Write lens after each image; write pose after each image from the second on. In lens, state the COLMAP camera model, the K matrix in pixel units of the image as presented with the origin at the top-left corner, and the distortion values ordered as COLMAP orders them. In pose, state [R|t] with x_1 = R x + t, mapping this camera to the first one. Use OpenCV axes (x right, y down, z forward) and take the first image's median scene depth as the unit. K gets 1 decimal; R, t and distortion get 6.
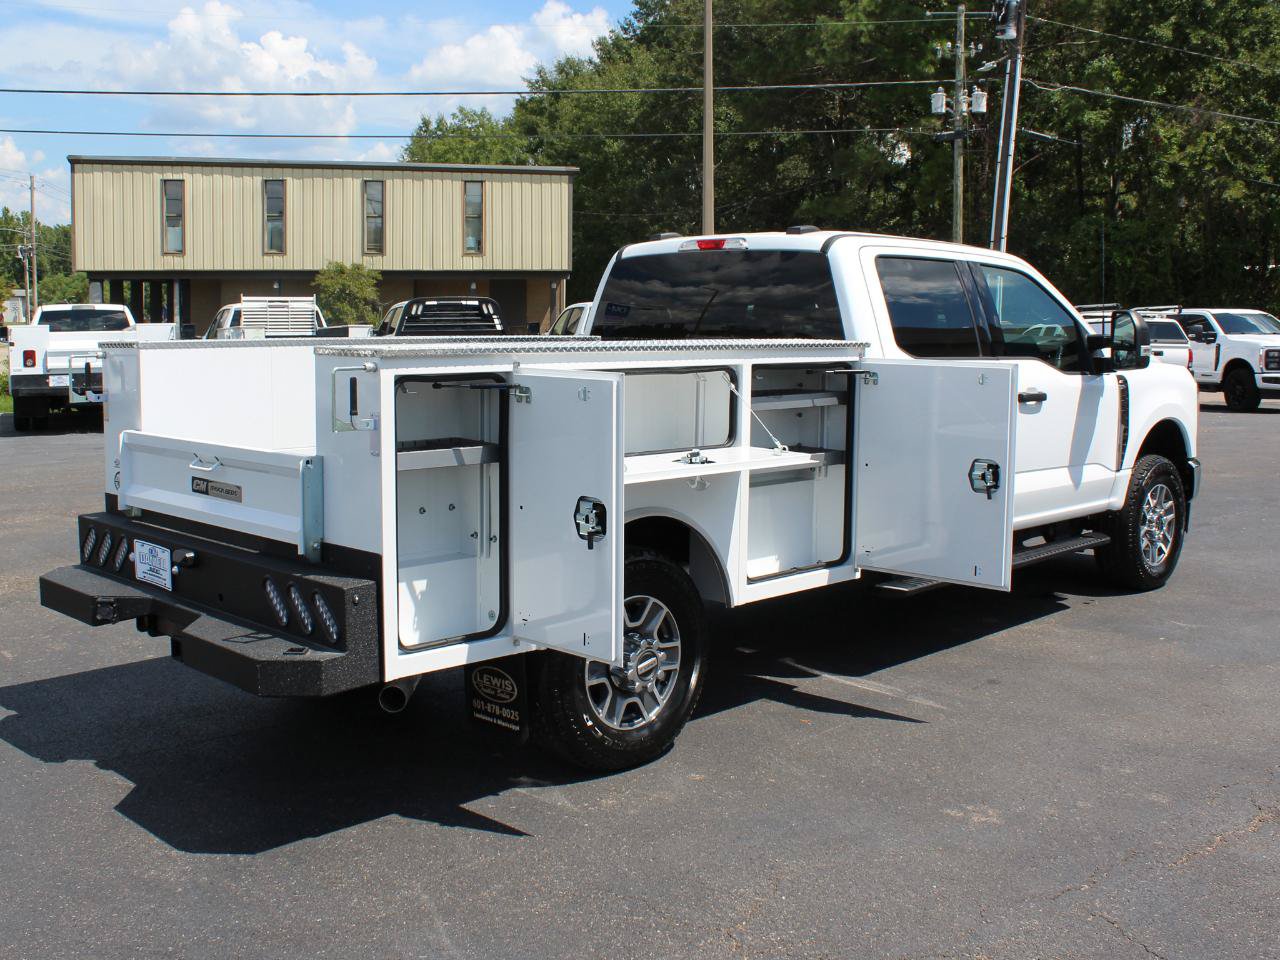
lens RADIAL K [[1452.0, 0, 600.6], [0, 1452.0, 474.8], [0, 0, 1]] dist [-0.171249, 0.158667]
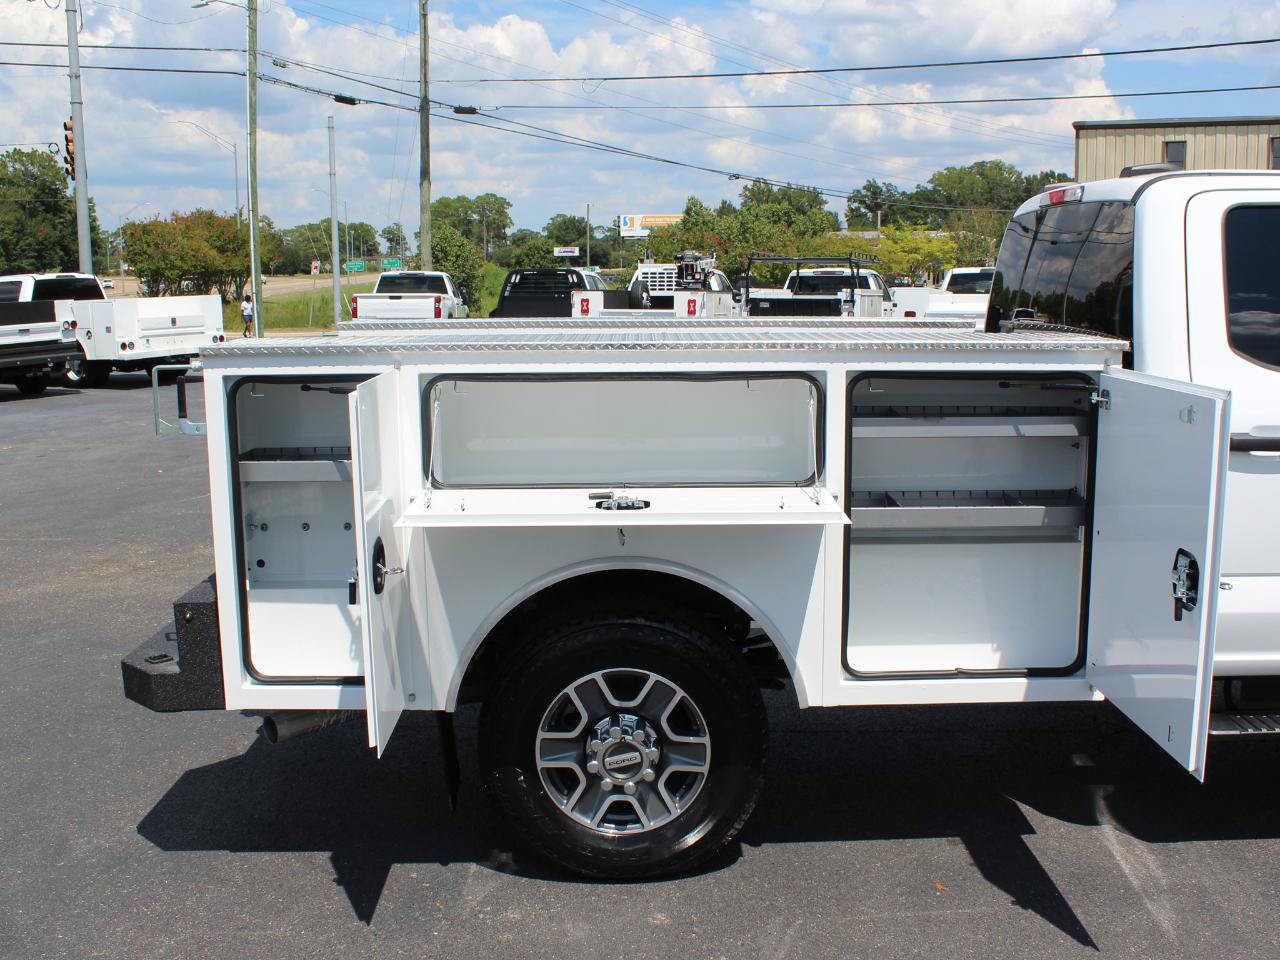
lens RADIAL K [[1361.2, 0, 660.3], [0, 1361.2, 480.2], [0, 0, 1]] dist [-0.177106, 0.178891]
pose [[0.710888, 0.097233, -0.696552, 0.326078], [-0.068173, 0.995260, 0.069355, -0.041257], [0.699994, -0.001818, 0.714147, 0.307584]]
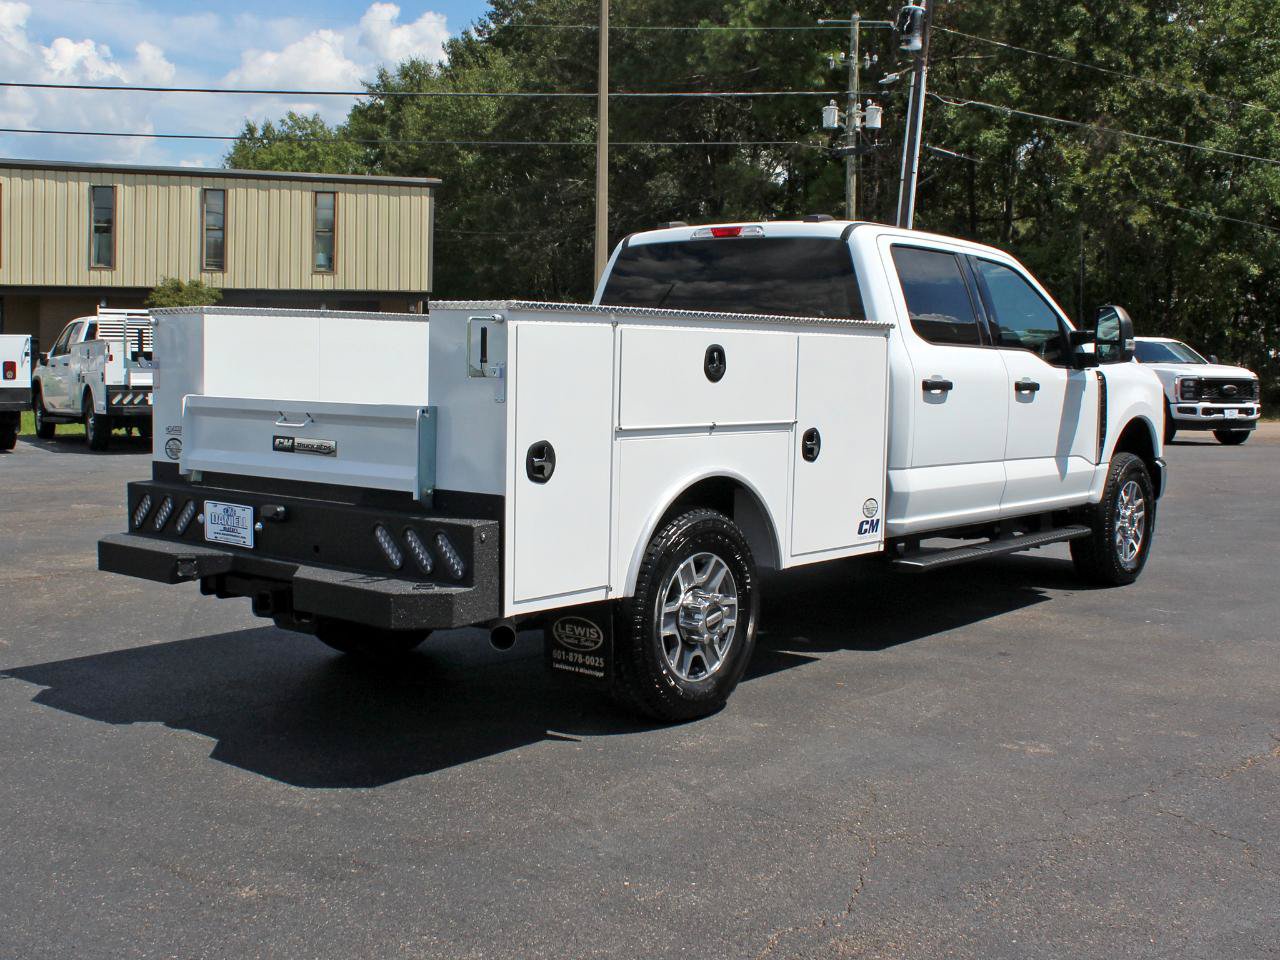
lens RADIAL K [[1591.8, 0, 640.9], [0, 1591.8, 485.3], [0, 0, 1]] dist [-0.188563, 0.239251]
pose [[0.993445, 0.002898, 0.114272, -0.091981], [-0.000566, 0.999791, -0.020429, 0.035429], [-0.114307, 0.020230, 0.993239, -0.084291]]
